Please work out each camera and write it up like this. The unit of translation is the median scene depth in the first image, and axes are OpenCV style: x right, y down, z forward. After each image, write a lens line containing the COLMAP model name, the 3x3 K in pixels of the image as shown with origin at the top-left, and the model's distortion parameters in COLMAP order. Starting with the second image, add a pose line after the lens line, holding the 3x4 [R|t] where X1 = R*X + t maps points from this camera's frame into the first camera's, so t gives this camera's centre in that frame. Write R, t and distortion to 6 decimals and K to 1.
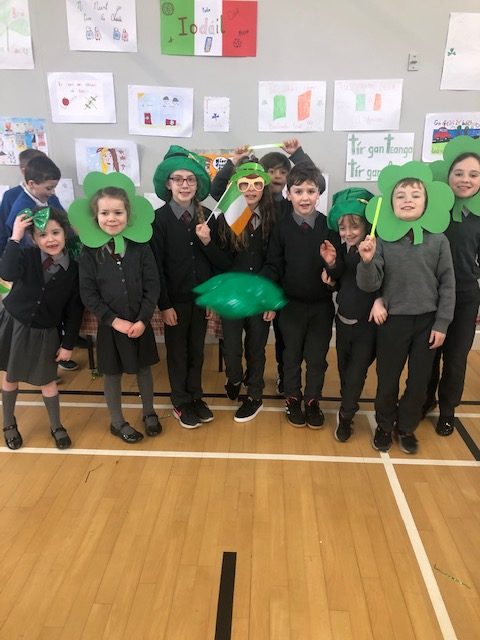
lens RADIAL K [[512.8, 0, 242.7], [0, 512.8, 320.0], [0, 0, 1]] dist [0.007659, -0.029009]
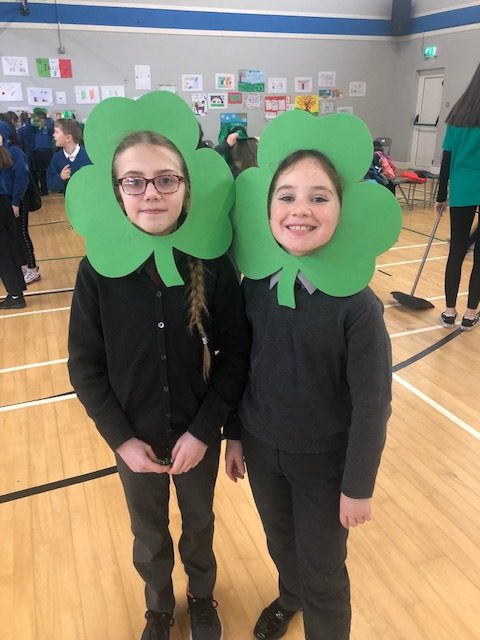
lens RADIAL K [[512.8, 0, 240.7], [0, 512.8, 318.8], [0, 0, 1]] dist [0.007659, -0.029009]
pose [[0.912936, -0.165564, 0.373010, -0.412451], [0.148656, 0.986126, 0.073870, 0.762955], [-0.380065, -0.011988, 0.924882, -2.065894]]
